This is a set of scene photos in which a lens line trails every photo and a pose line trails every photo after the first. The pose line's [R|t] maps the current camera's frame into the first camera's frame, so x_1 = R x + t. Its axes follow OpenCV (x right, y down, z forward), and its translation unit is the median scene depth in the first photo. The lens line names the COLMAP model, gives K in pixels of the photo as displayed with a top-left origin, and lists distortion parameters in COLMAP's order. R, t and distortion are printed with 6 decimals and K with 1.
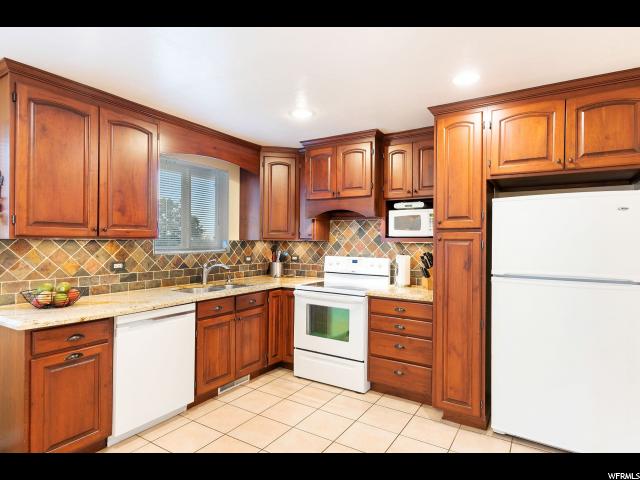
lens RADIAL K [[357.8, 0, 320.0], [0, 357.8, 240.0], [0, 0, 1]] dist [0.002325, 0.000586]
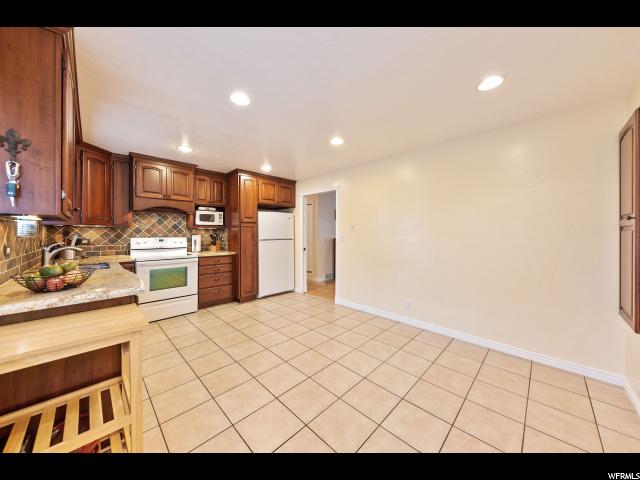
lens RADIAL K [[221.0, 0, 320.0], [0, 221.0, 240.0], [0, 0, 1]] dist [0.000537, -0.000027]
pose [[0.225703, -0.041833, 0.973297, -0.800884], [0.001497, 0.999091, 0.042595, 0.021760], [-0.974195, -0.008157, 0.225561, 0.140521]]
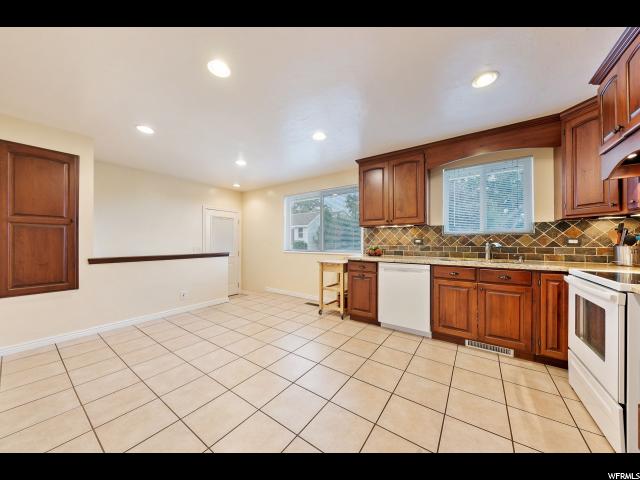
lens RADIAL K [[221.0, 0, 320.0], [0, 221.0, 240.0], [0, 0, 1]] dist [0.000537, -0.000027]
pose [[-0.053089, -0.016538, -0.998453, 0.481991], [-0.000707, 0.999863, -0.016524, 0.074117], [0.998590, -0.000172, -0.053093, 0.502329]]
